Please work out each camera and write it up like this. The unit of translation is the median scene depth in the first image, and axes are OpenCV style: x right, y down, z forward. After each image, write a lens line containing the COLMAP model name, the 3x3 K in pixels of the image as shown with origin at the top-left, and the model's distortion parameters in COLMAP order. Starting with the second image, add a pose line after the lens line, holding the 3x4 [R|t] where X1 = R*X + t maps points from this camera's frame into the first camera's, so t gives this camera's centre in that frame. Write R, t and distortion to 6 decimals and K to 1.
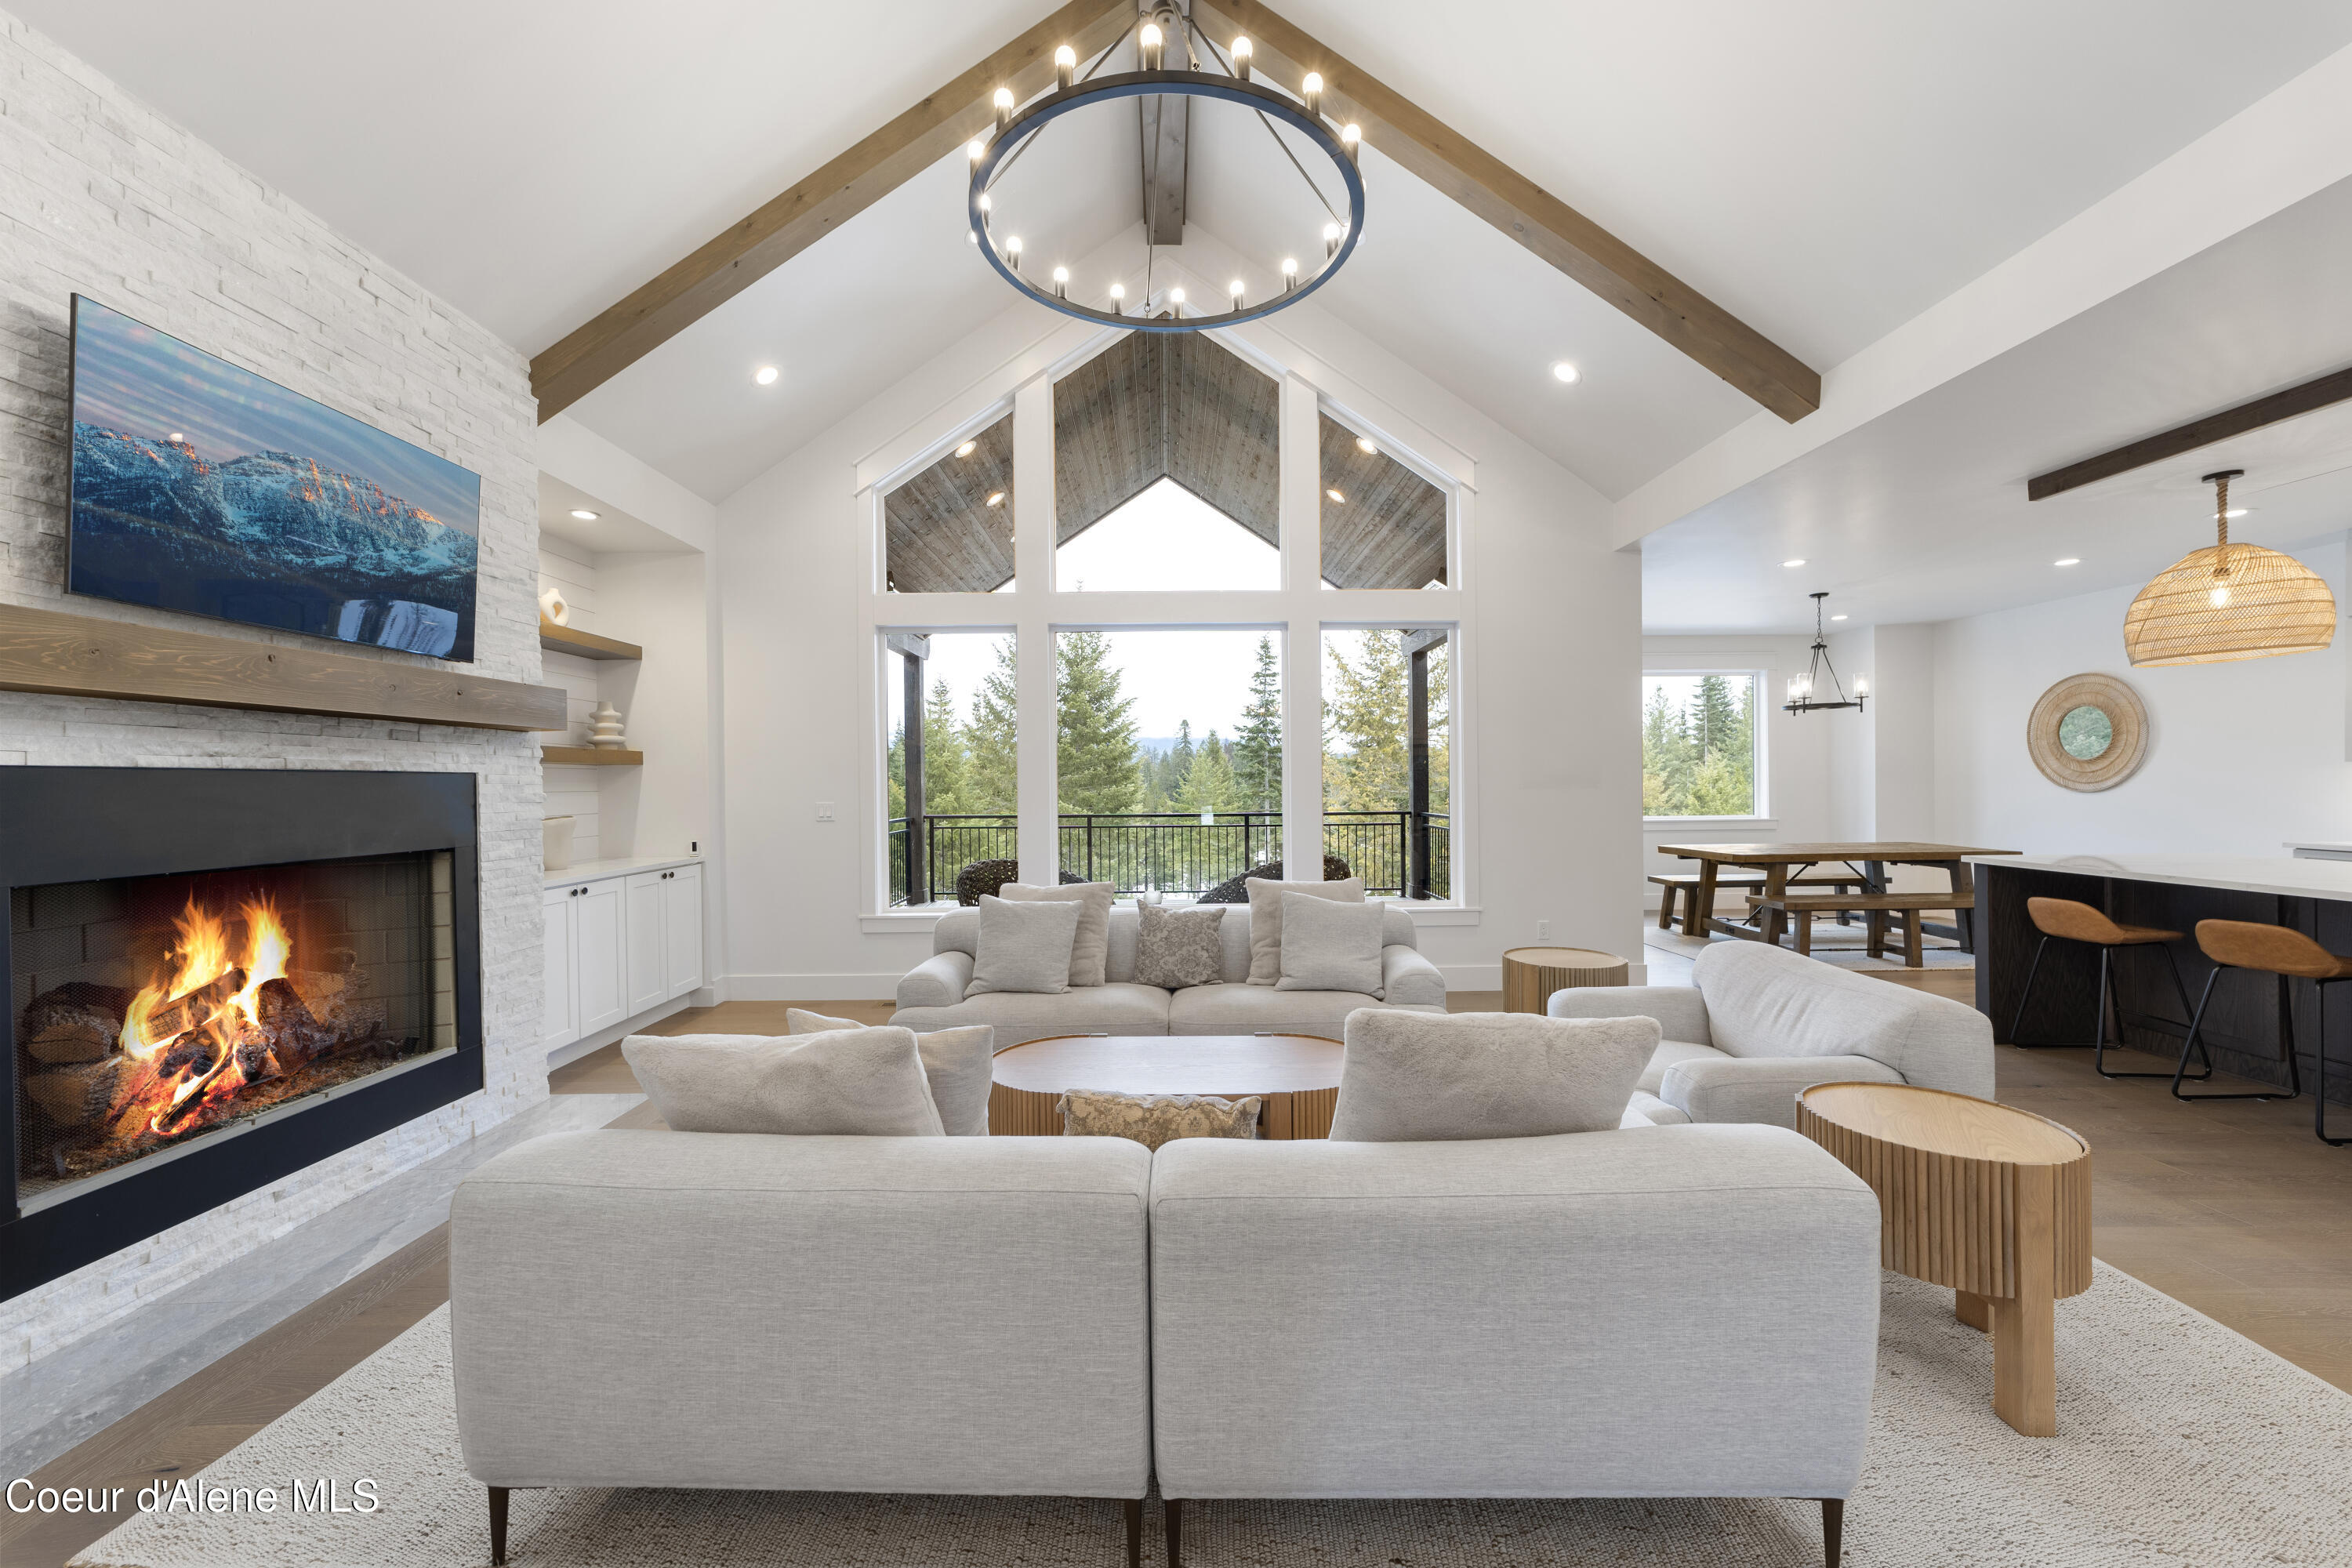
lens RADIAL K [[901.2, 0, 1179.6], [0, 901.2, 786.4], [0, 0, 1]] dist [-0.018850, 0.009862]
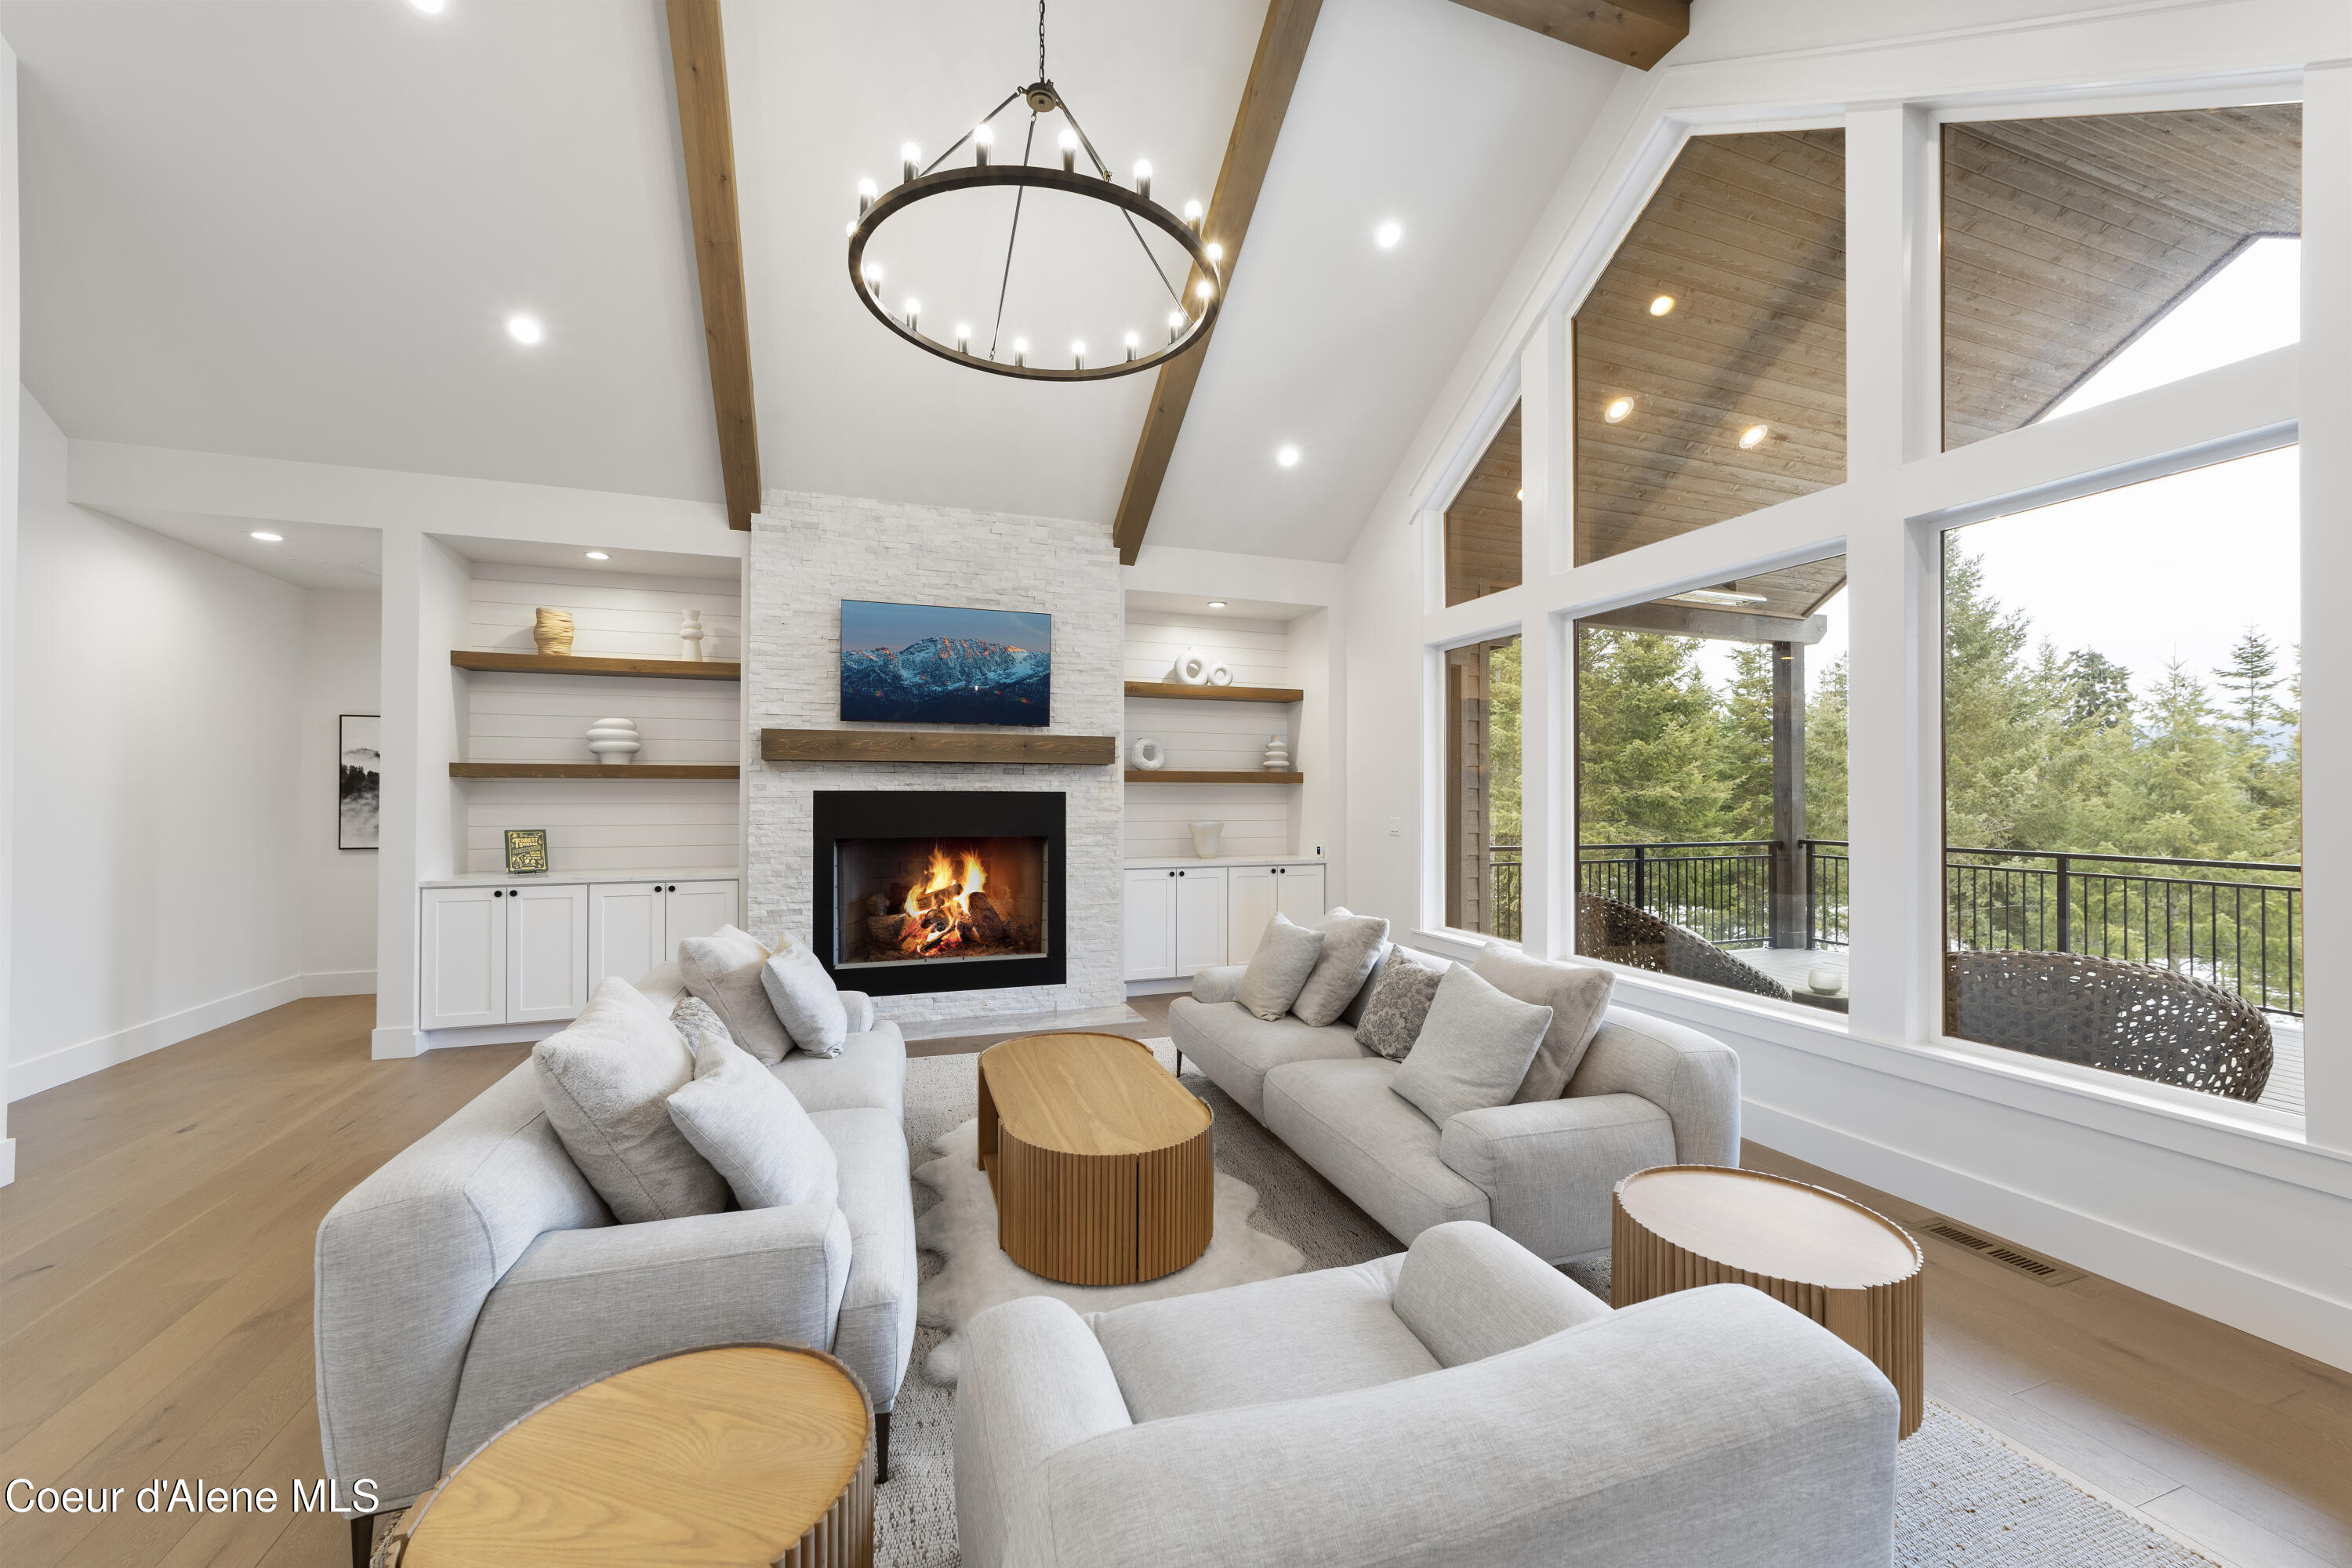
lens RADIAL K [[901.2, 0, 1179.6], [0, 901.2, 786.4], [0, 0, 1]] dist [-0.018850, 0.009862]
pose [[0.325425, 0.001905, -0.945566, 0.838315], [-0.010021, 0.999949, -0.001434, -0.024274], [0.945515, 0.009942, 0.325427, 0.643952]]
